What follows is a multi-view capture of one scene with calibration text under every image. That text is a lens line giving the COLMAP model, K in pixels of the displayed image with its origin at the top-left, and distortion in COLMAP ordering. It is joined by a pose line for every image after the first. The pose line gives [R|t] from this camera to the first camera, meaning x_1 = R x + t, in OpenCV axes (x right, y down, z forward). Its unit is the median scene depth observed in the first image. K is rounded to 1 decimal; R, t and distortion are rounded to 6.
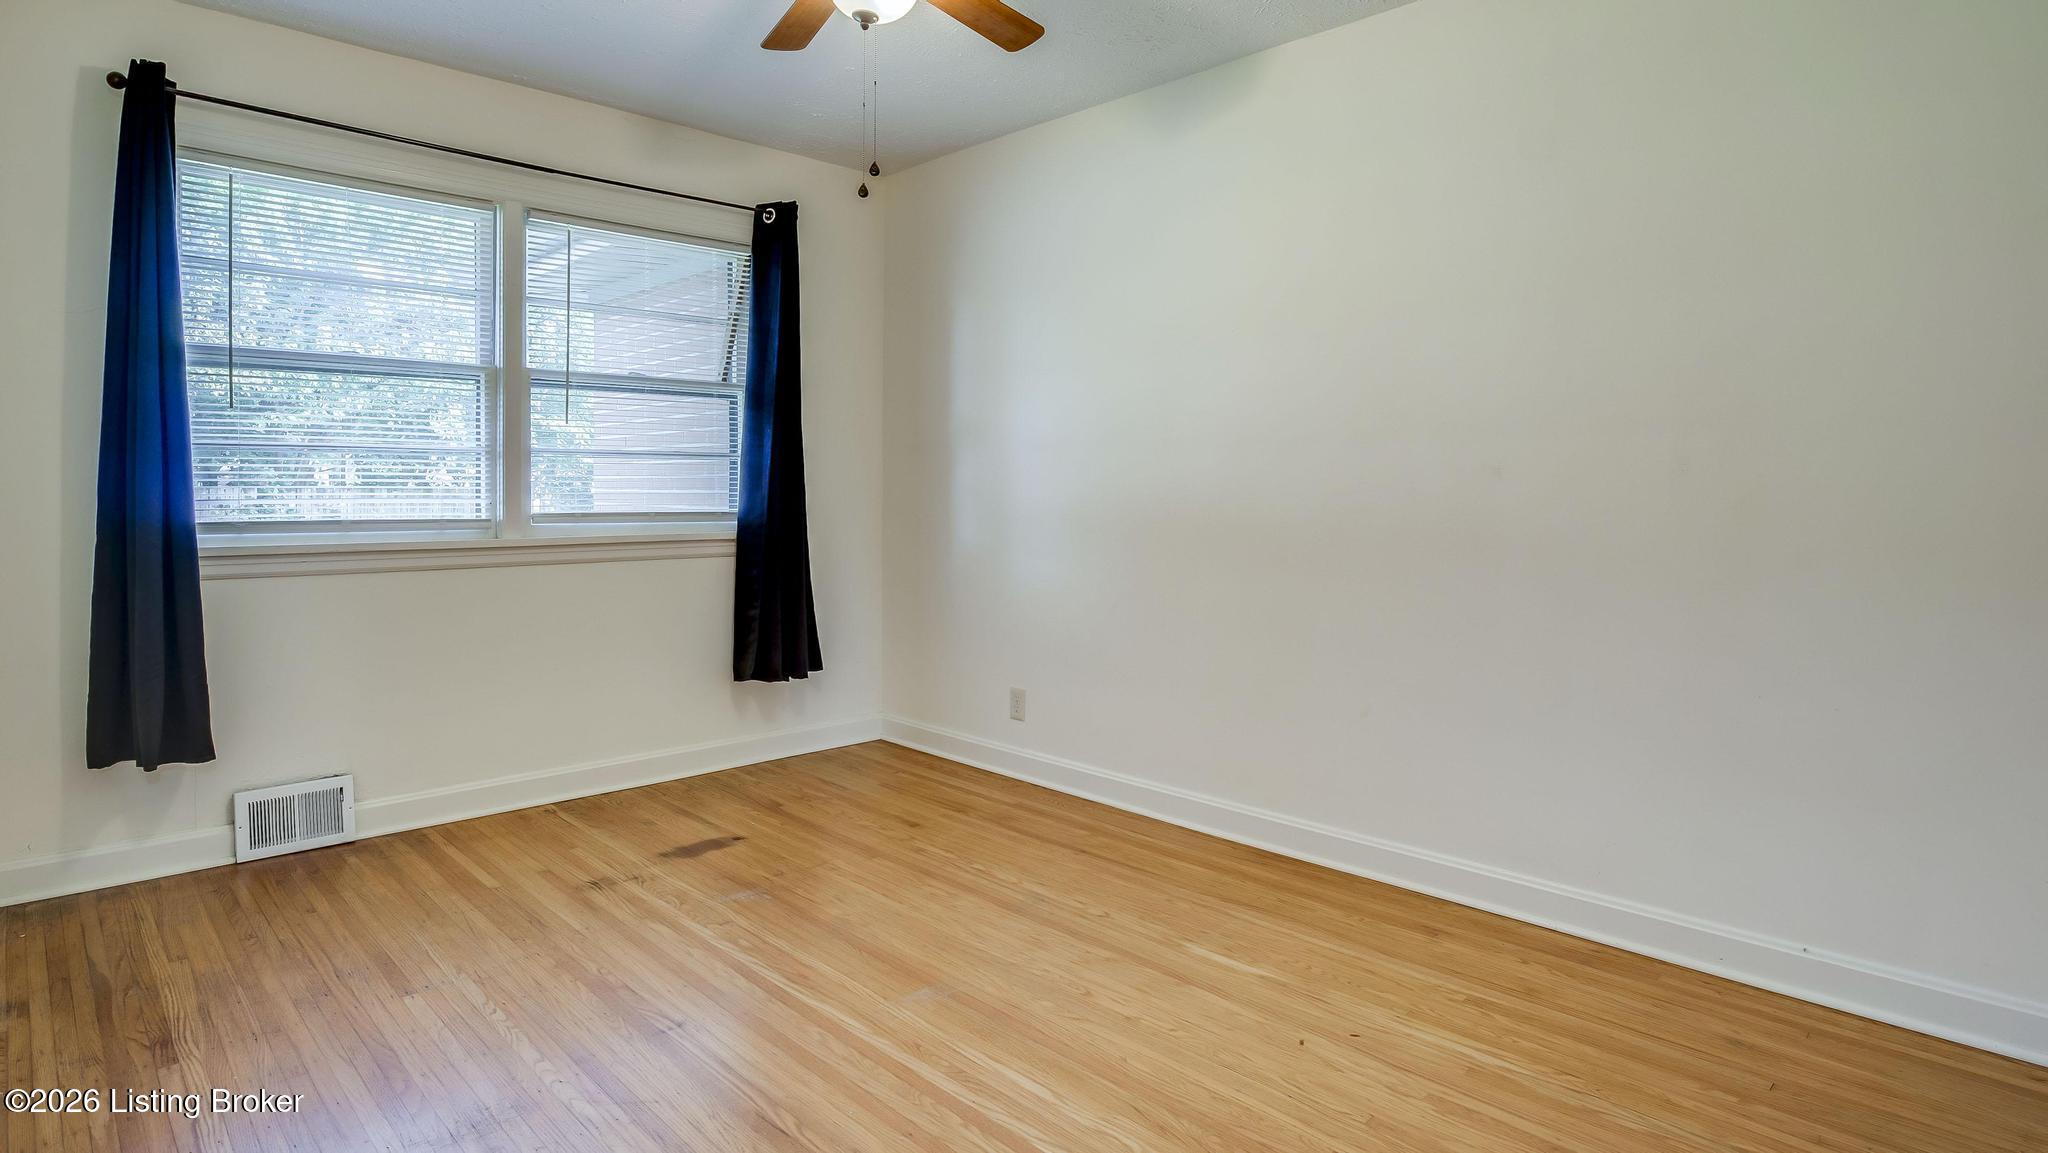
lens RADIAL K [[1082.5, 0, 1037.0], [0, 1082.5, 595.1], [0, 0, 1]] dist [-0.035734, 0.001965]
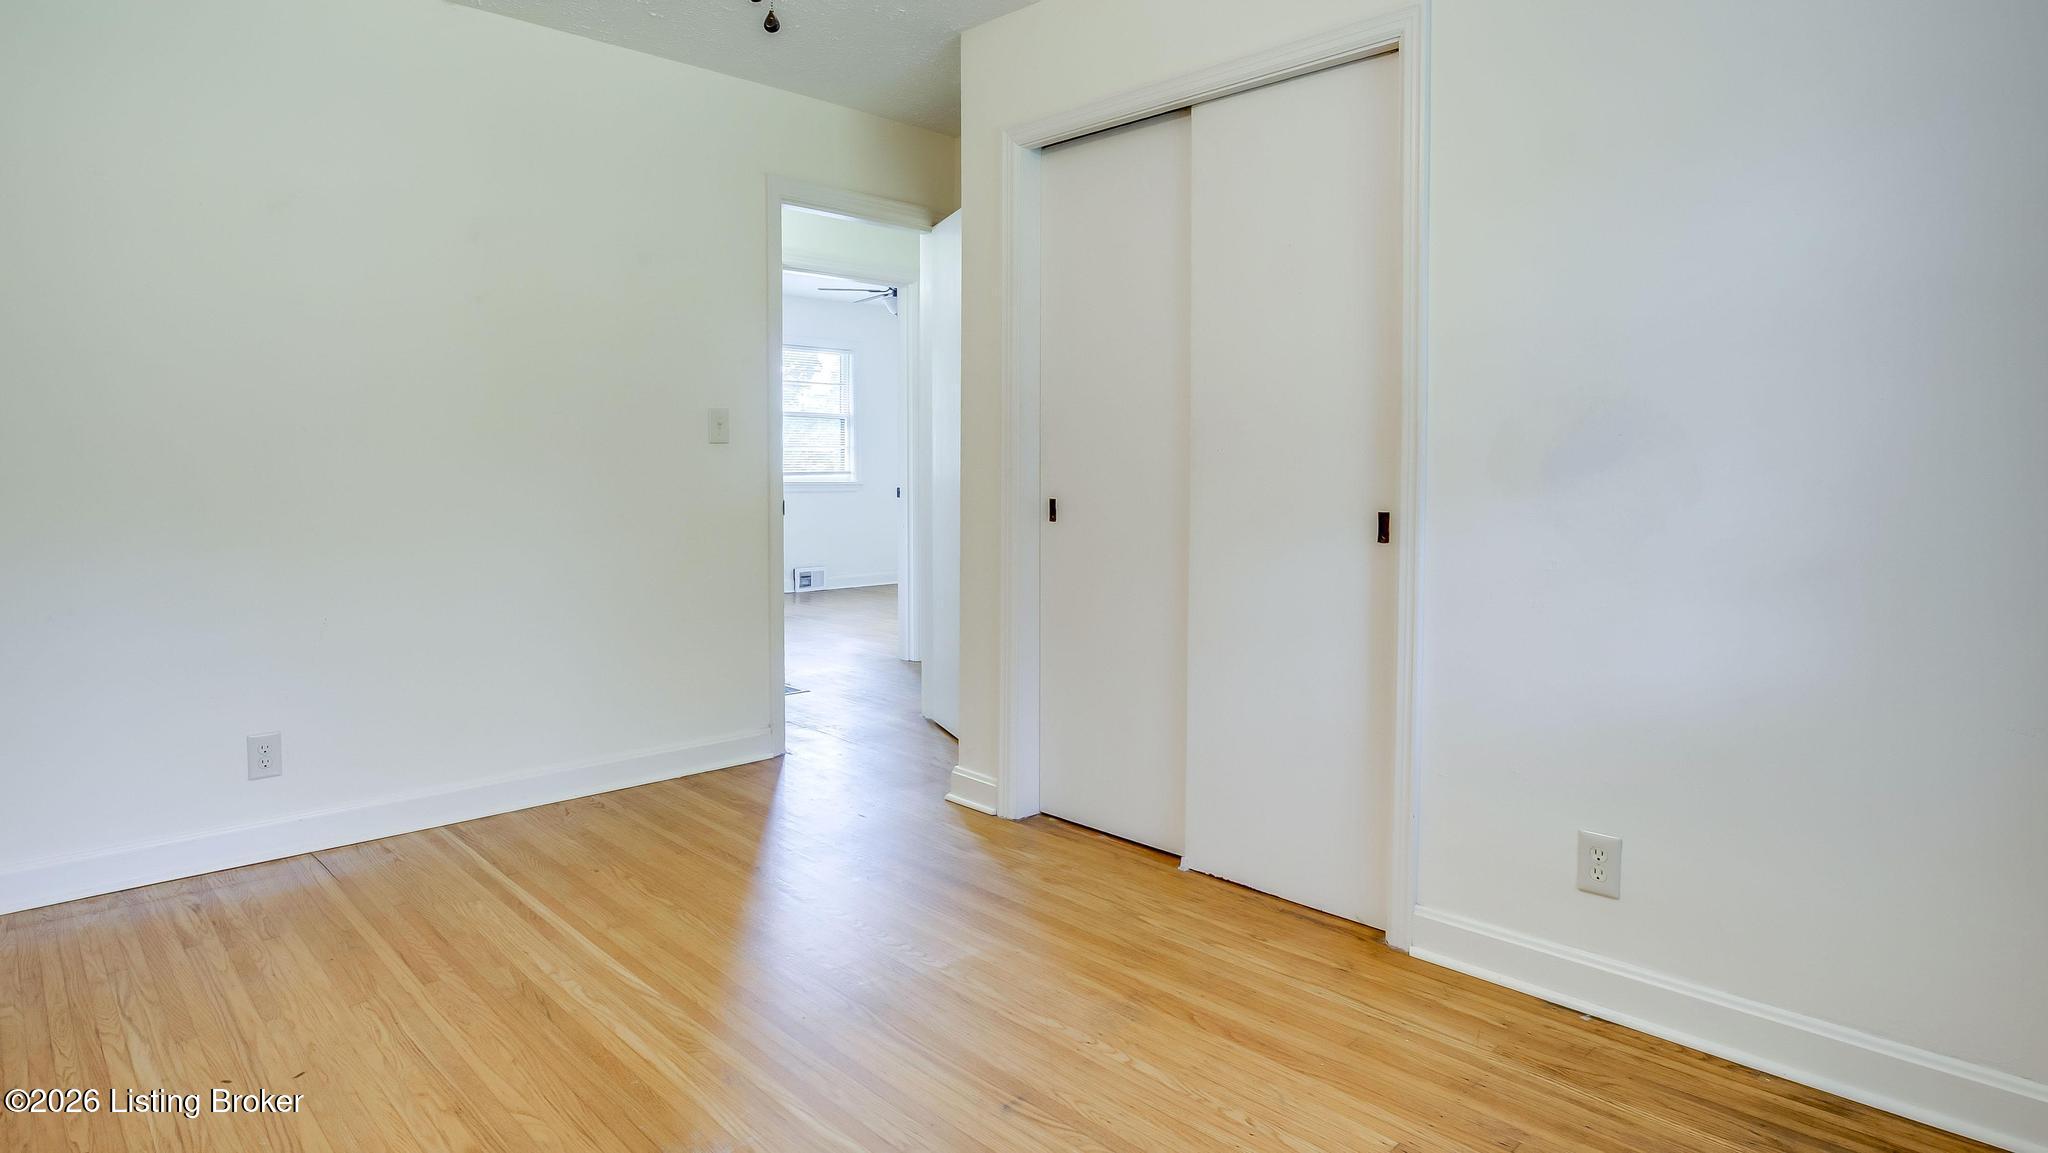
lens RADIAL K [[1082.5, 0, 1037.0], [0, 1082.5, 595.1], [0, 0, 1]] dist [-0.035734, 0.001965]
pose [[-0.999871, -0.016017, -0.000750, -0.377626], [-0.015835, 0.979023, 0.203136, -0.168741], [-0.002519, 0.203121, -0.979150, 1.866710]]
